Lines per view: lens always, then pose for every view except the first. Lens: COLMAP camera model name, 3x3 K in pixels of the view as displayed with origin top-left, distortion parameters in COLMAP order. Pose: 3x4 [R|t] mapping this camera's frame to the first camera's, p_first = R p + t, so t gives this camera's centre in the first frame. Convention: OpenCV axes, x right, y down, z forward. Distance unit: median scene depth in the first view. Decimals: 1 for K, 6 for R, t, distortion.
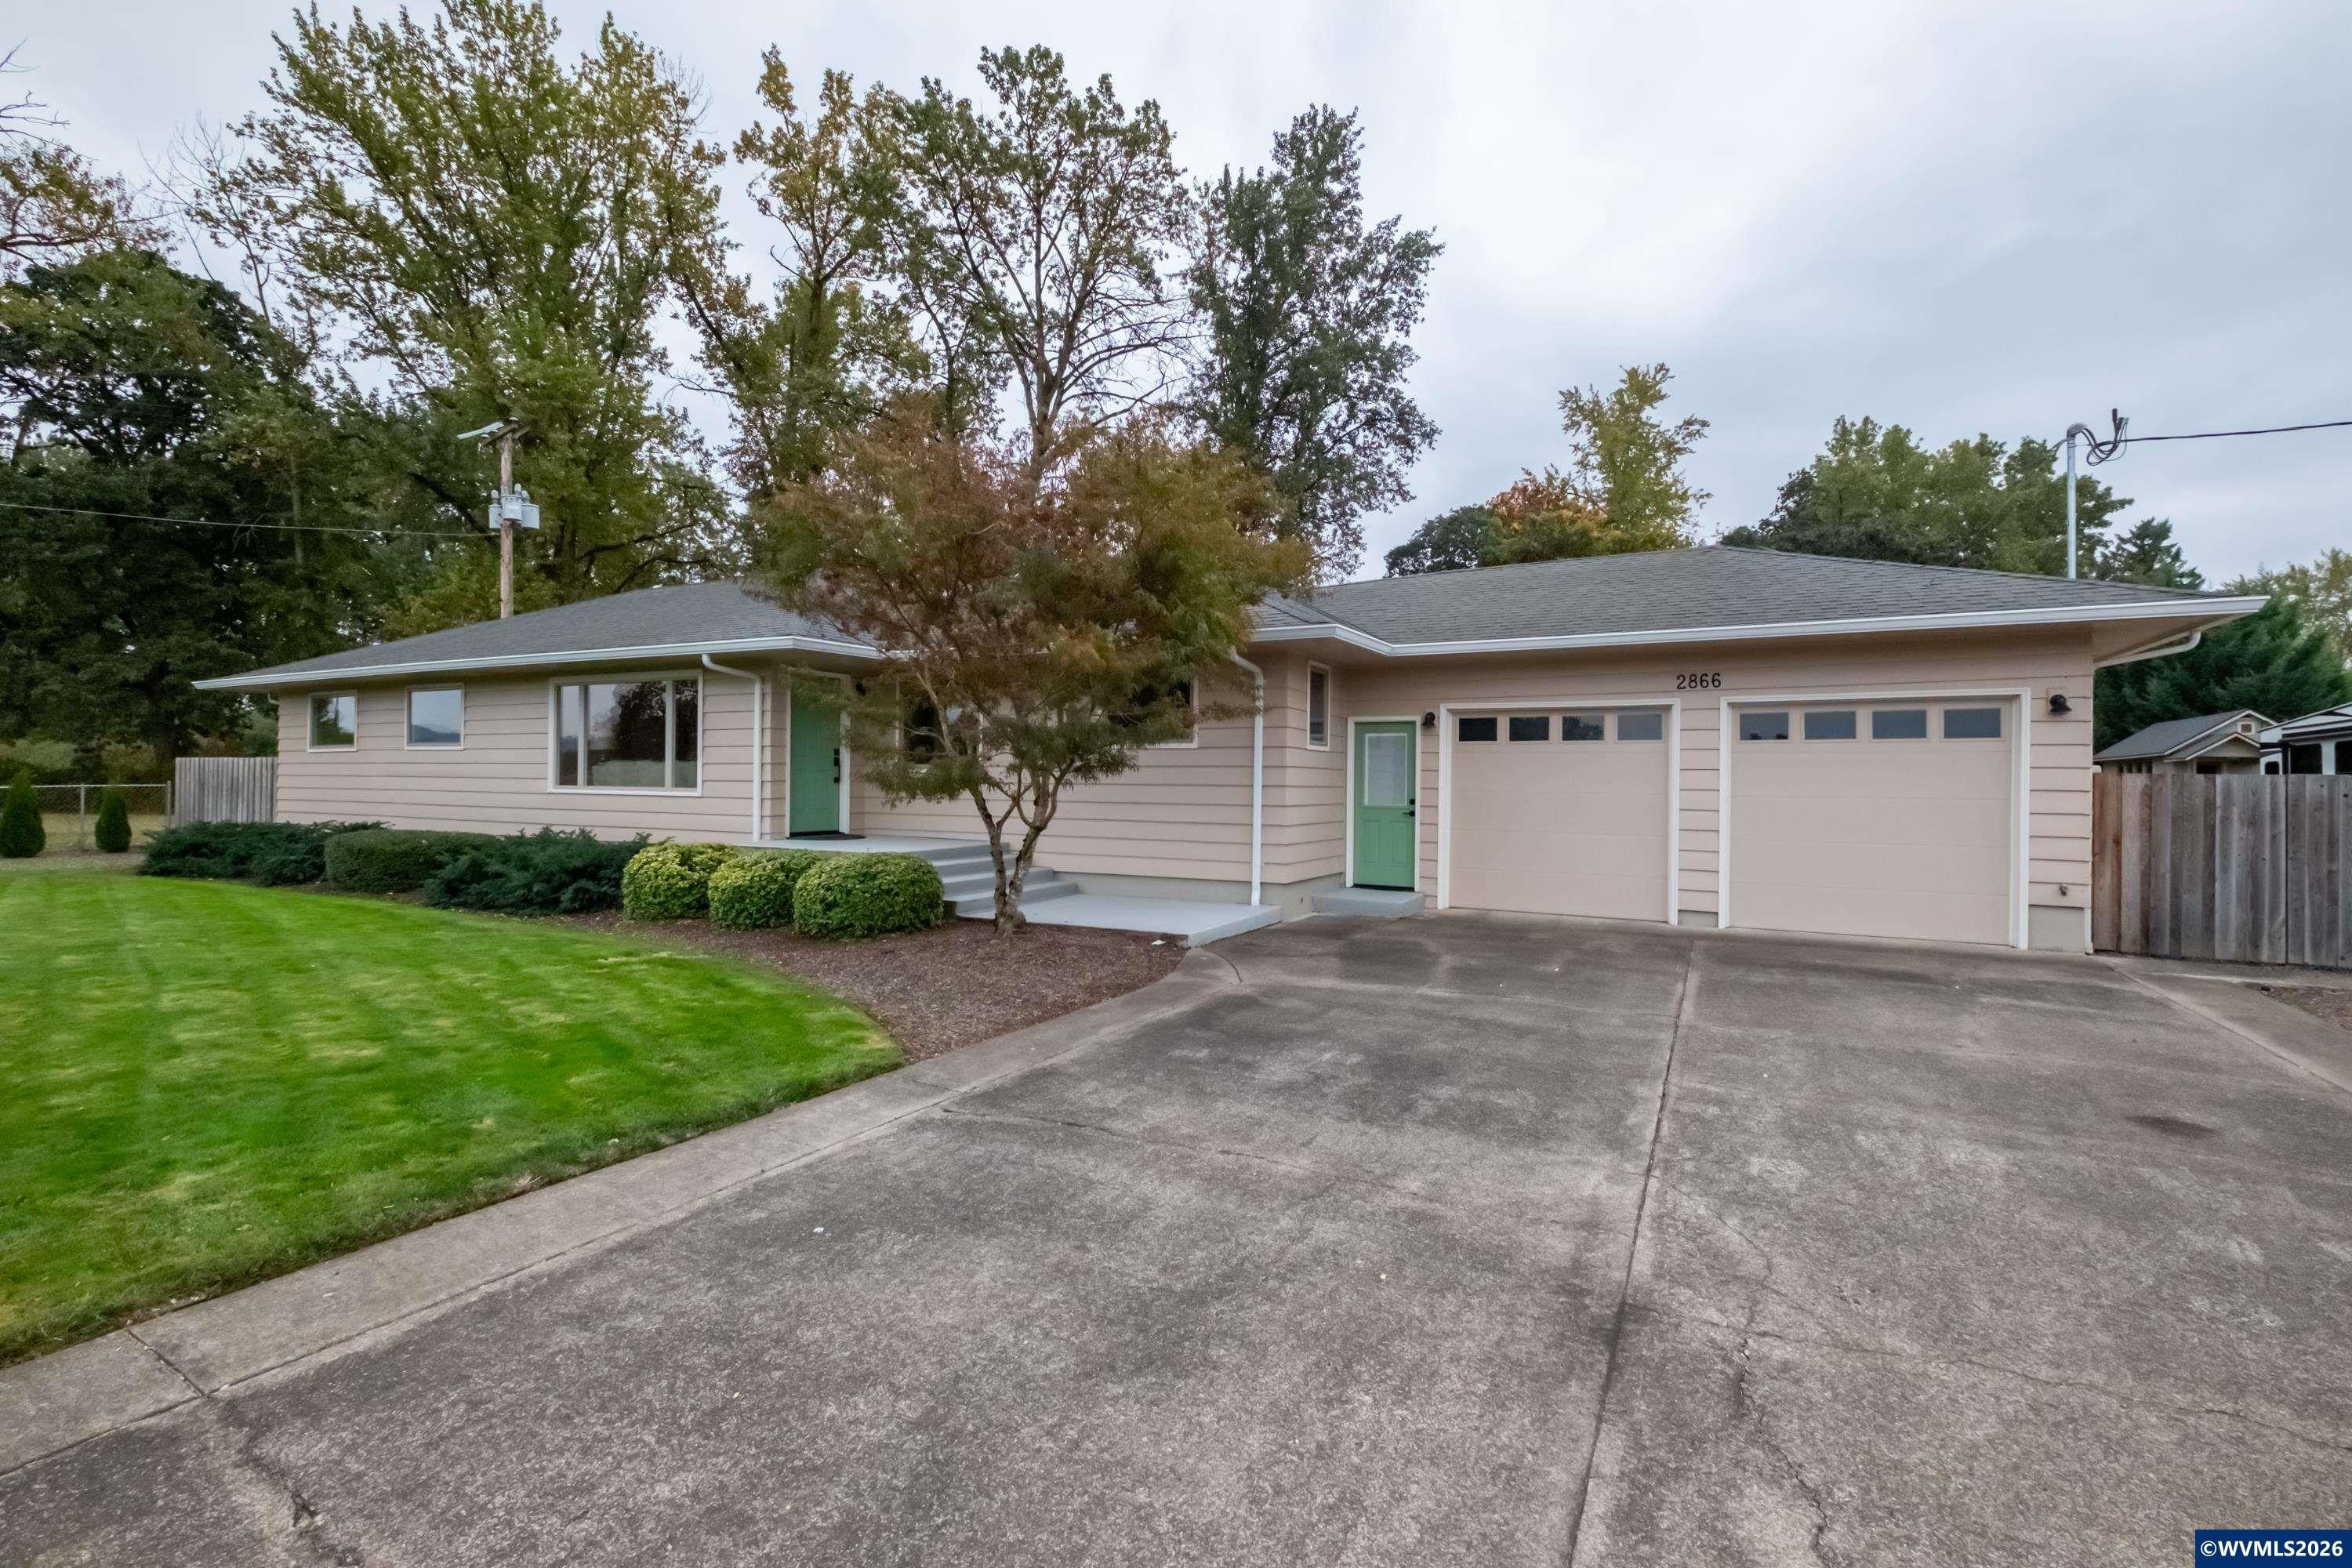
lens RADIAL K [[1020.2, 0, 1188.4], [0, 1020.2, 769.7], [0, 0, 1]] dist [-0.002898, -0.000829]
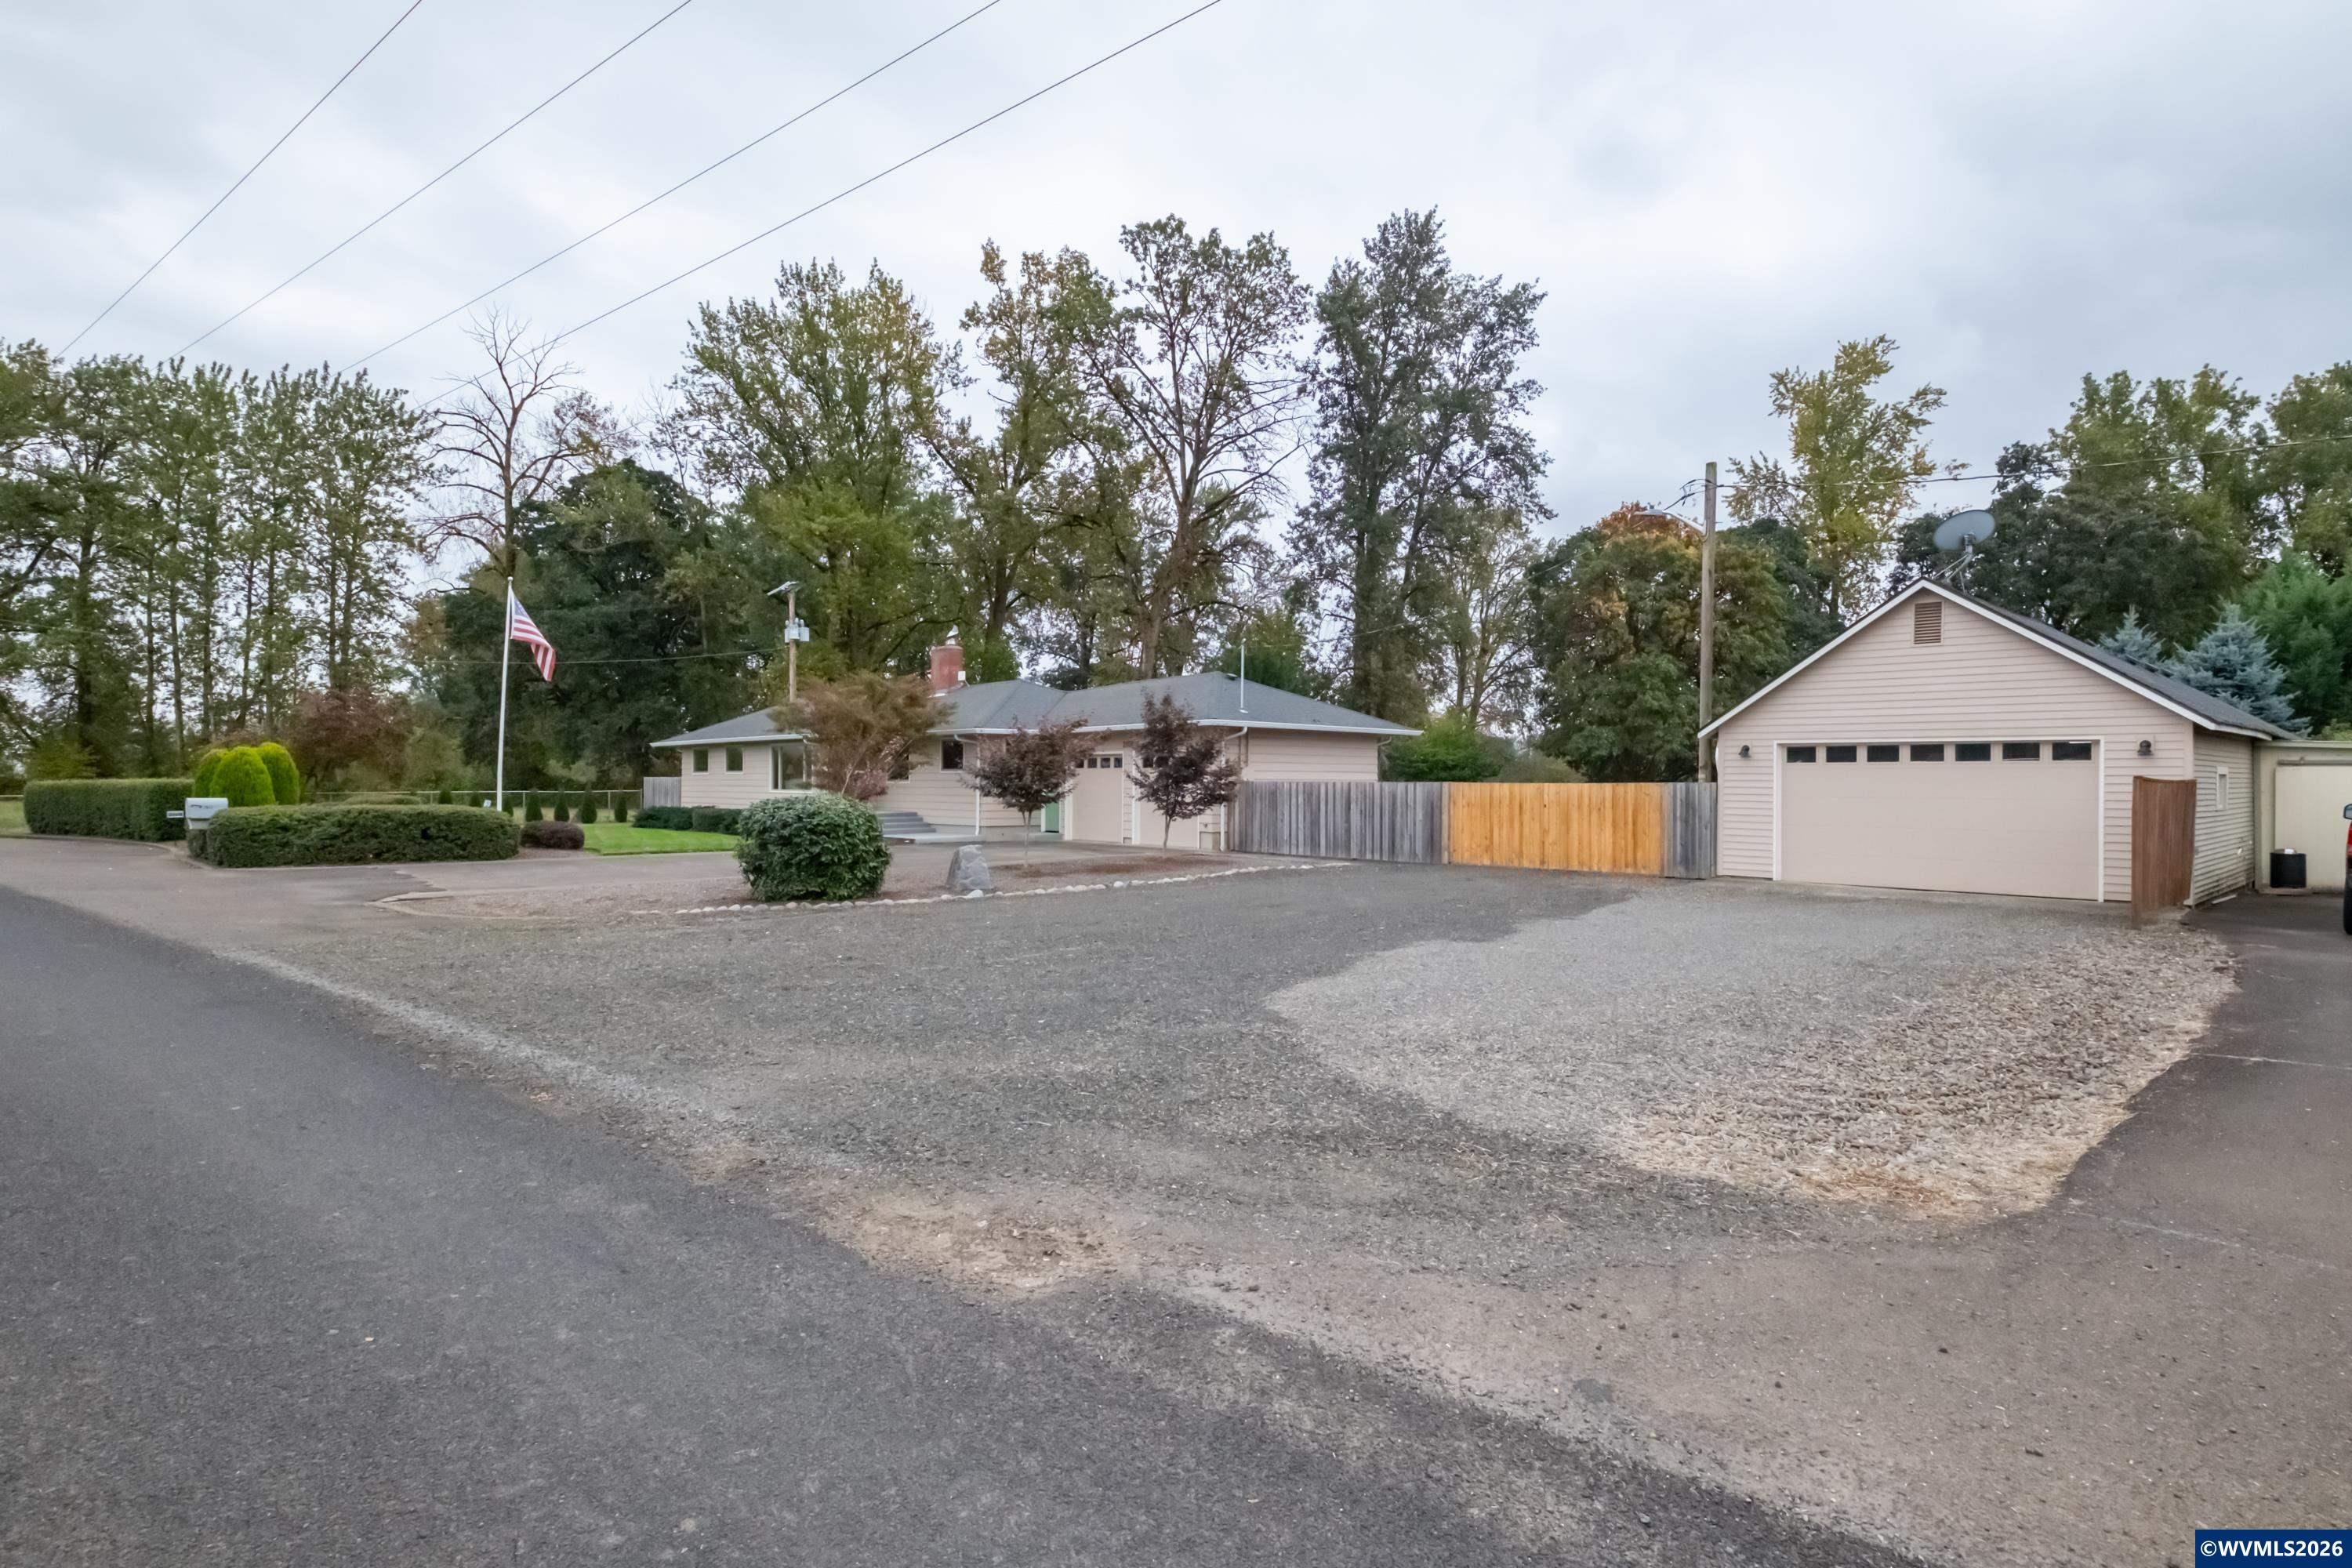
lens RADIAL K [[1142.5, 0, 1170.2], [0, 1142.5, 765.1], [0, 0, 1]] dist [0.000213, -0.000218]
pose [[0.939464, -0.012788, -0.342408, 0.316720], [0.010528, 0.999909, -0.008459, -0.002533], [0.342485, 0.004342, 0.939513, -0.321886]]
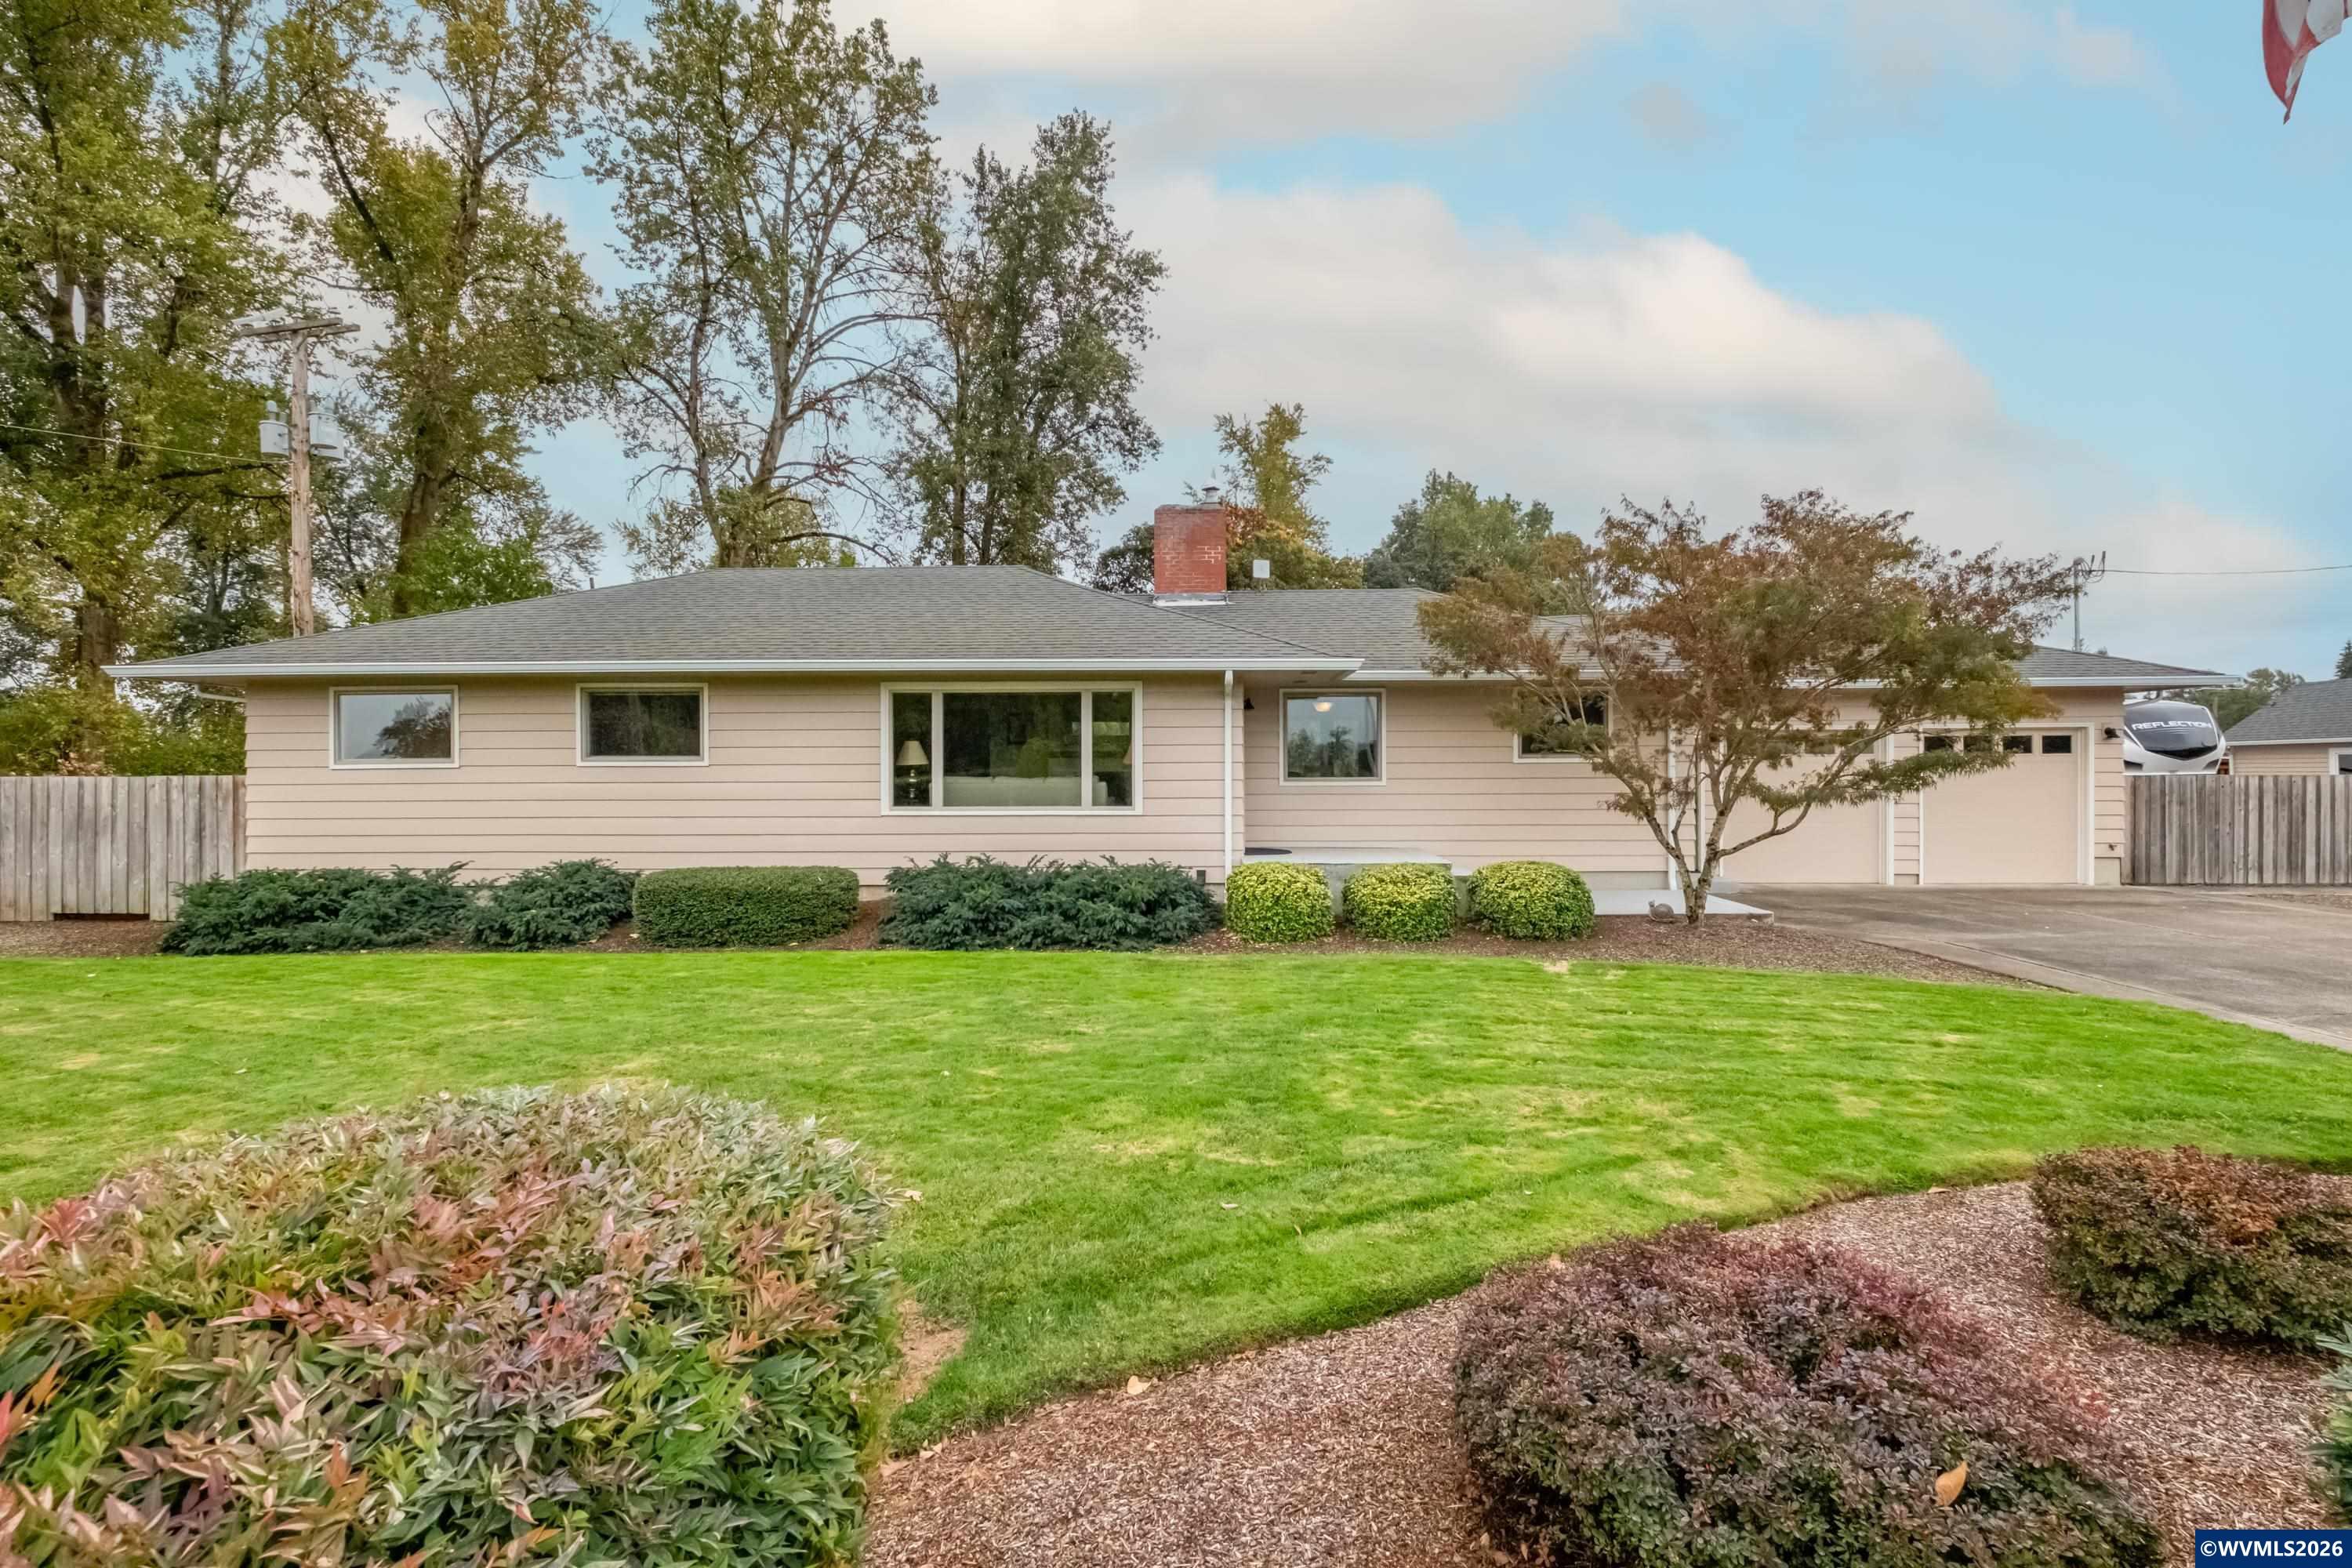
lens RADIAL K [[1020.2, 0, 1188.4], [0, 1020.2, 769.7], [0, 0, 1]] dist [-0.002898, -0.000829]
pose [[0.902822, -0.012700, 0.429826, -0.218868], [0.008217, 0.999891, 0.012285, -0.007074], [-0.429935, -0.007560, 0.902828, 0.032429]]
